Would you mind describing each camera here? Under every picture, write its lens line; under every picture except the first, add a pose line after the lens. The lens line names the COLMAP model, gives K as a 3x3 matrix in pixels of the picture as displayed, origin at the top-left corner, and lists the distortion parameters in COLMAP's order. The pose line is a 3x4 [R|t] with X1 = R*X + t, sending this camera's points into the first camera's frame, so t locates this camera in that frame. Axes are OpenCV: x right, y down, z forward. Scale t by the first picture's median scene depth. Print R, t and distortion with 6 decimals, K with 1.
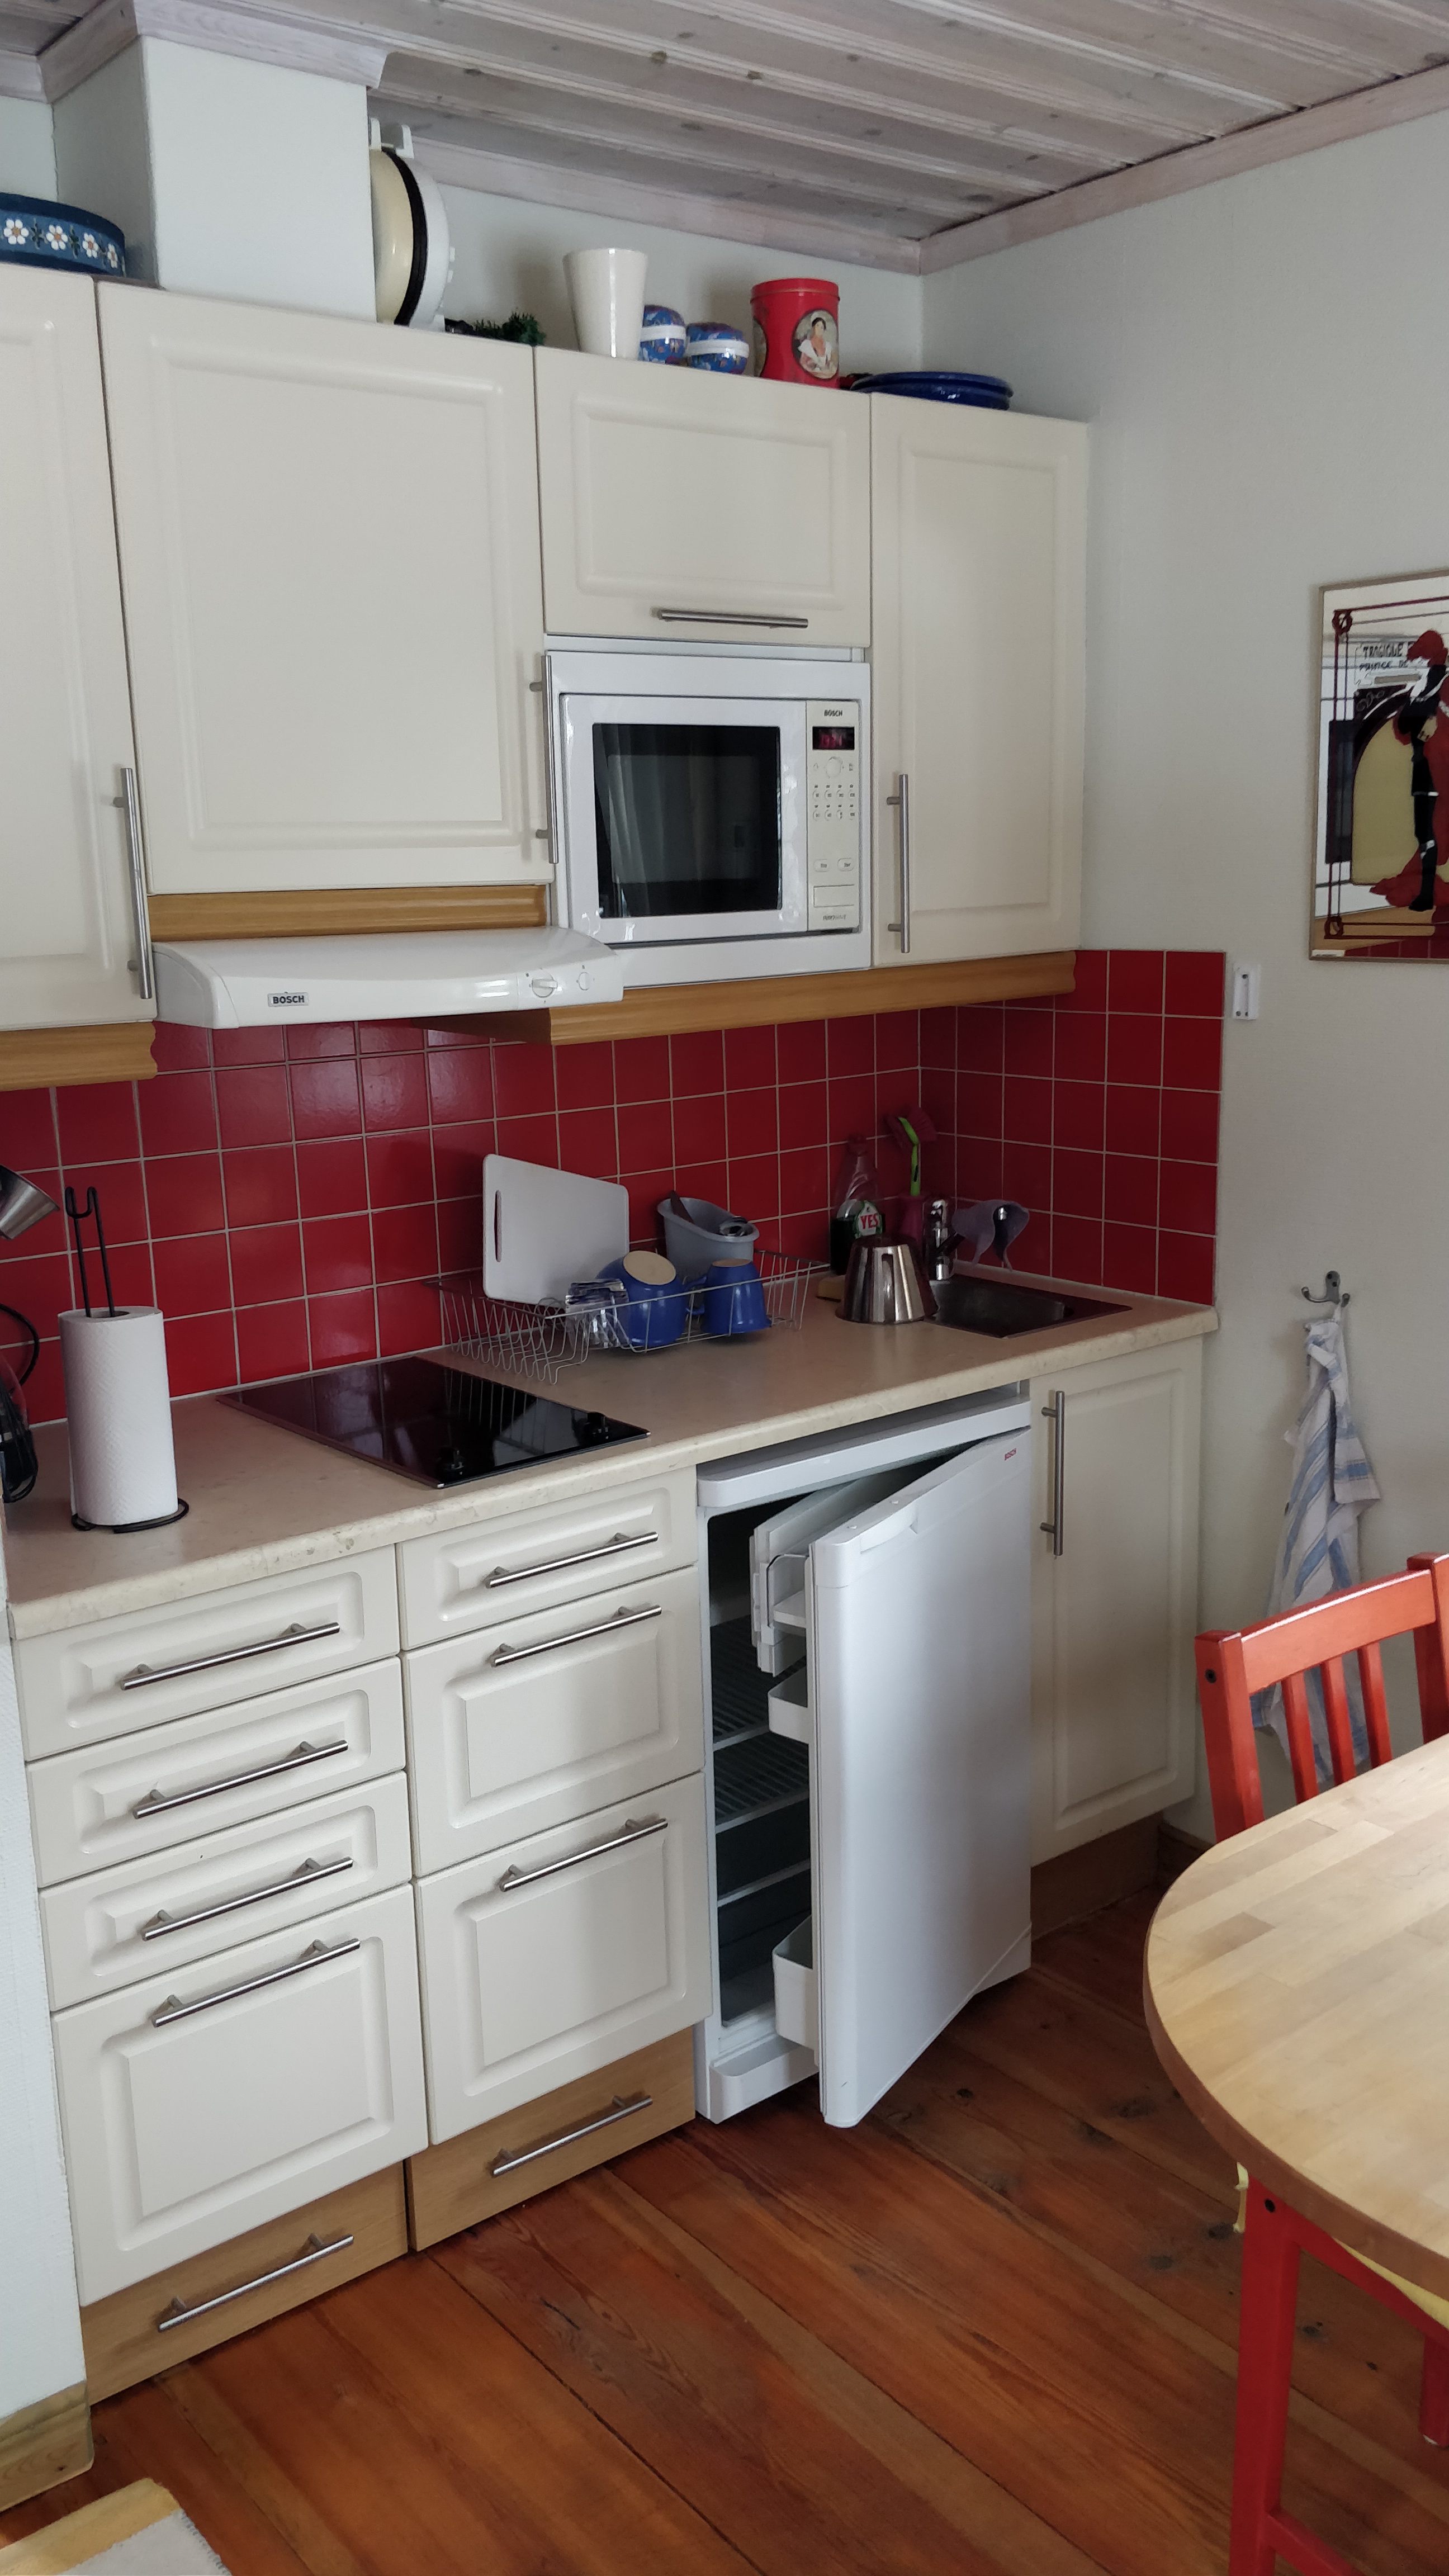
lens RADIAL K [[2055.1, 0, 722.6], [0, 2055.1, 1291.3], [0, 0, 1]] dist [0.010905, 0.002034]
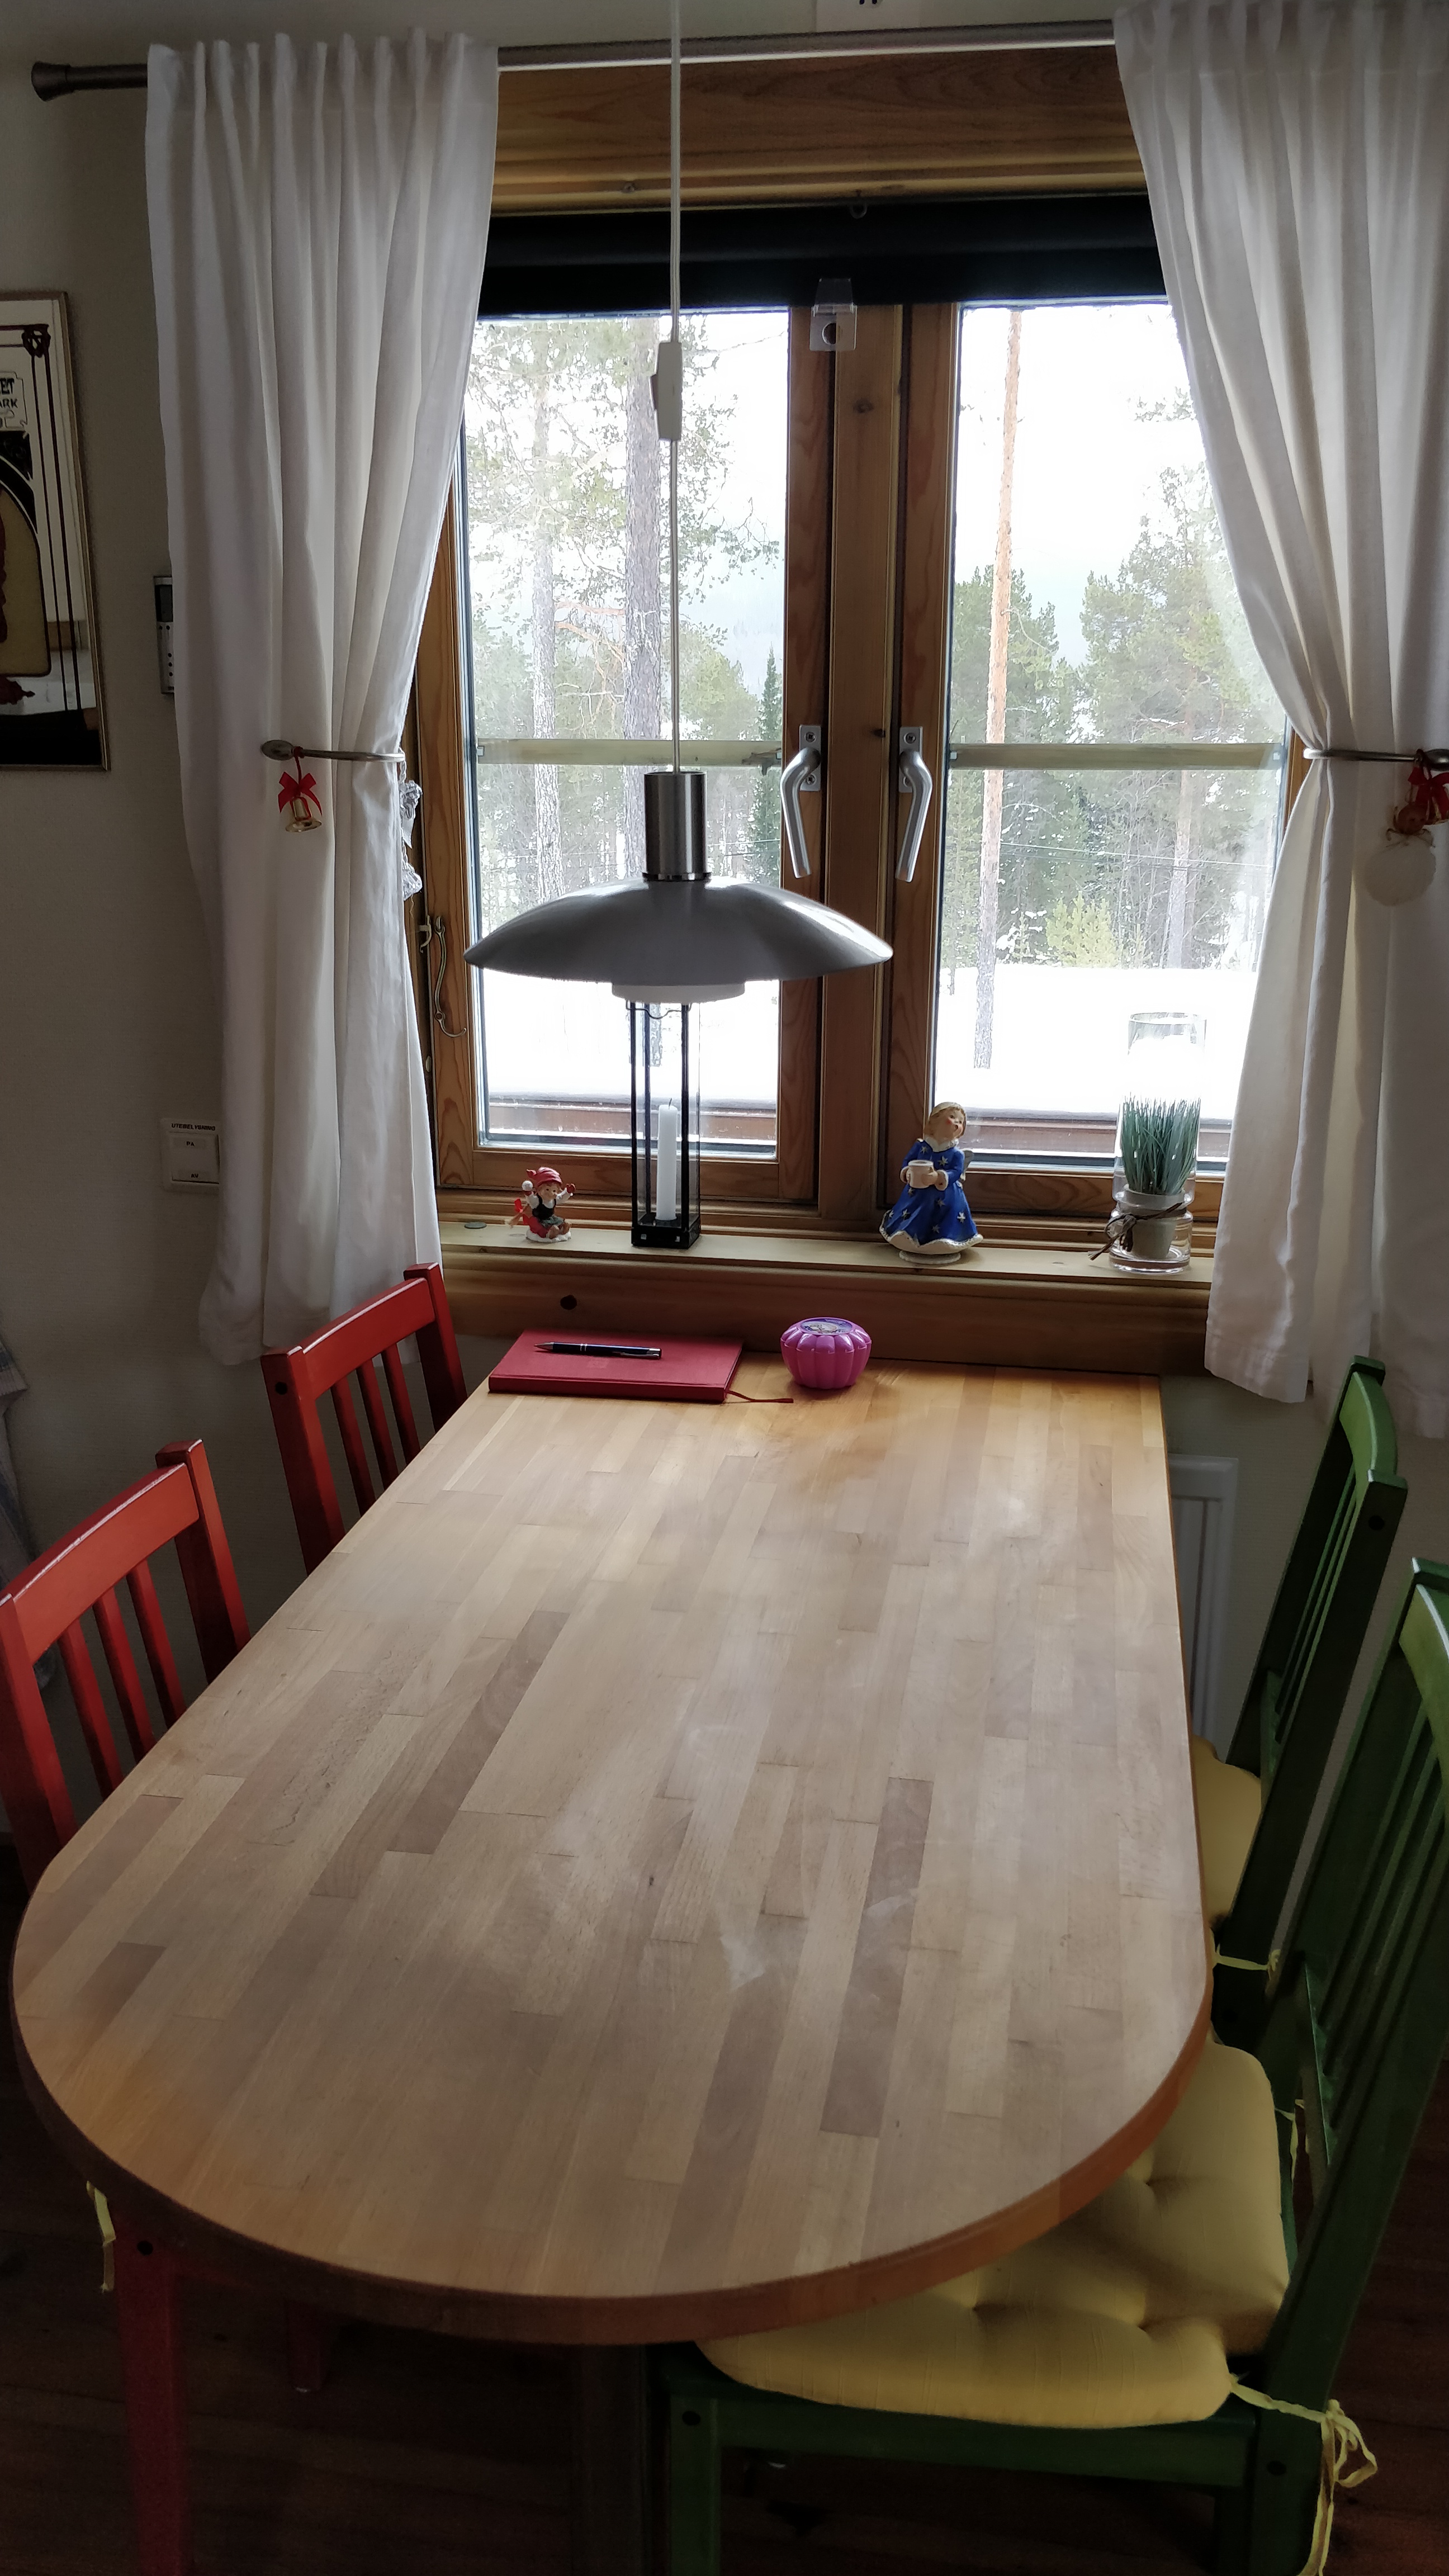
lens RADIAL K [[2055.1, 0, 723.7], [0, 2055.1, 1282.4], [0, 0, 1]] dist [0.010905, 0.002034]
pose [[0.742021, -0.157718, 0.651560, -0.047355], [0.116749, 0.987481, 0.106074, -0.006116], [-0.660132, -0.002640, 0.751145, 0.232387]]
